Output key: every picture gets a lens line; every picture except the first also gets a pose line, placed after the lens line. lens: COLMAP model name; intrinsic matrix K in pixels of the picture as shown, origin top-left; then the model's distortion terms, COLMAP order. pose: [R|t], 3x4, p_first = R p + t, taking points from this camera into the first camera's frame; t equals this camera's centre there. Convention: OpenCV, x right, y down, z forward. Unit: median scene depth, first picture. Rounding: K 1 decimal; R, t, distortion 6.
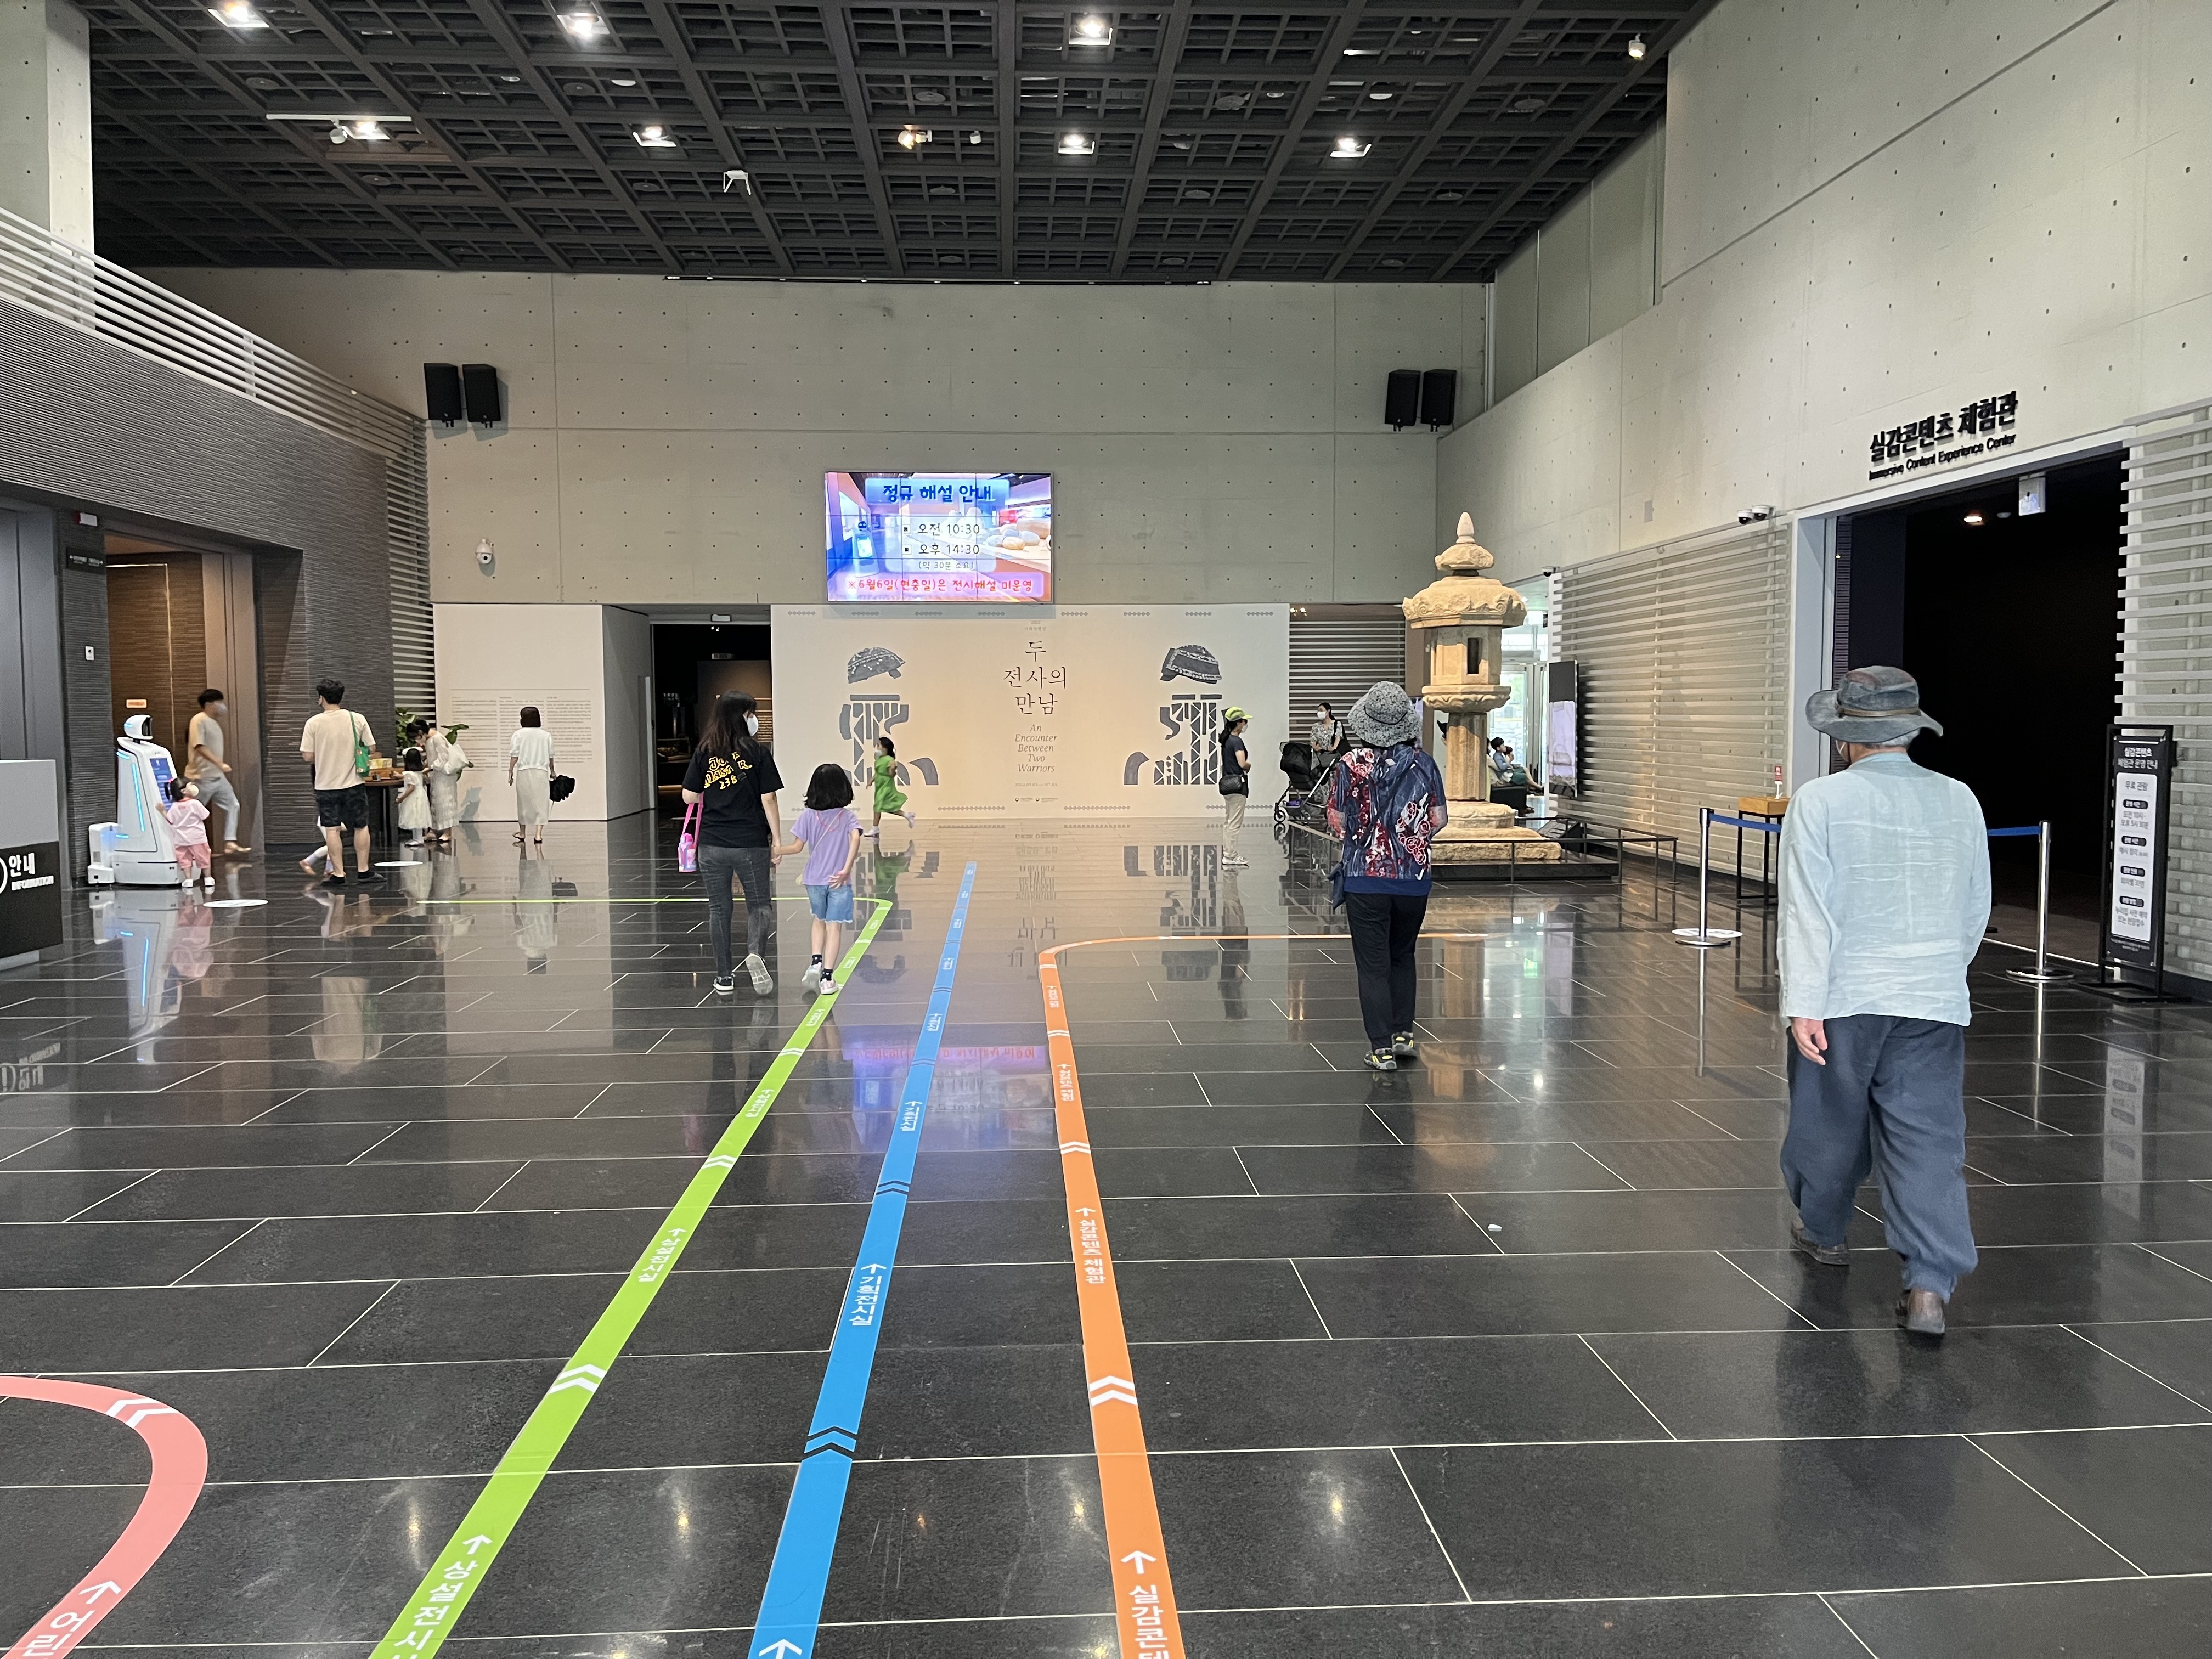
lens RADIAL K [[1681.2, 0, 1118.0], [0, 1681.2, 832.0], [0, 0, 1]] dist [0.043301, 0.000714]
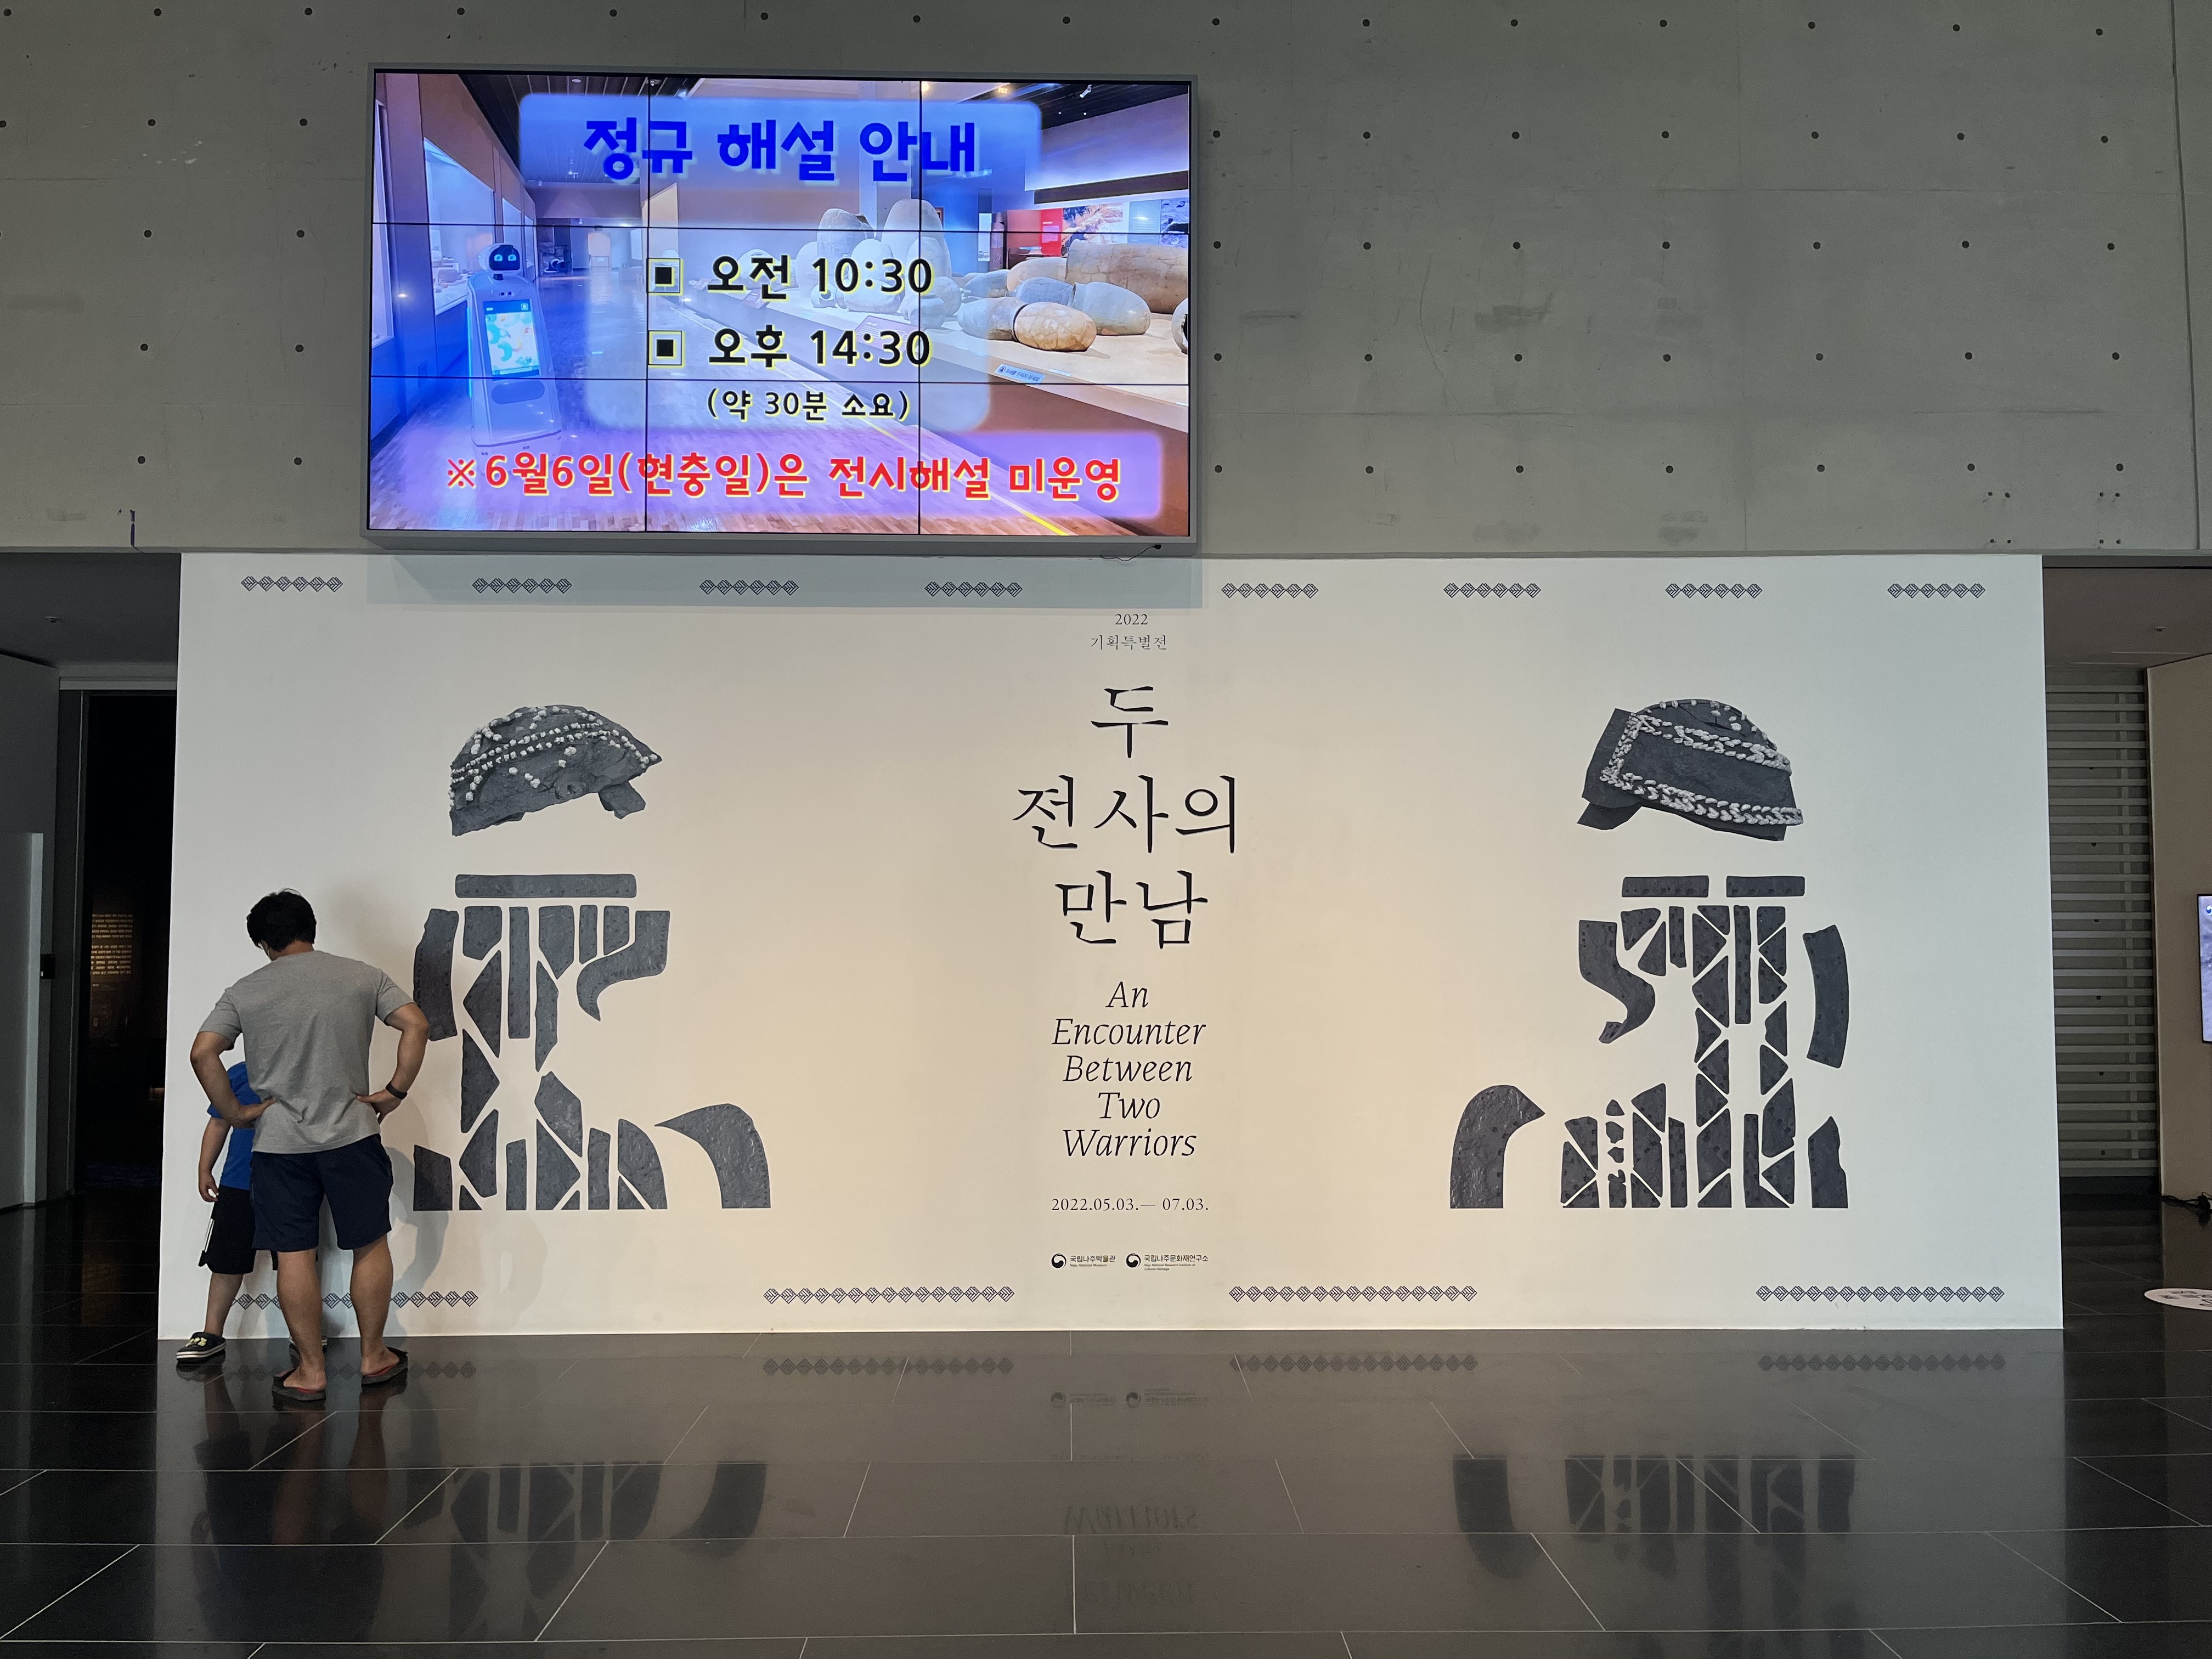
lens RADIAL K [[1681.2, 0, 1111.8], [0, 1681.2, 828.9], [0, 0, 1]] dist [0.043301, 0.000714]
pose [[0.999308, 0.001272, -0.037179, -0.042076], [-0.005896, 0.992199, -0.124523, -0.055542], [0.036730, 0.124656, 0.991520, 0.734534]]
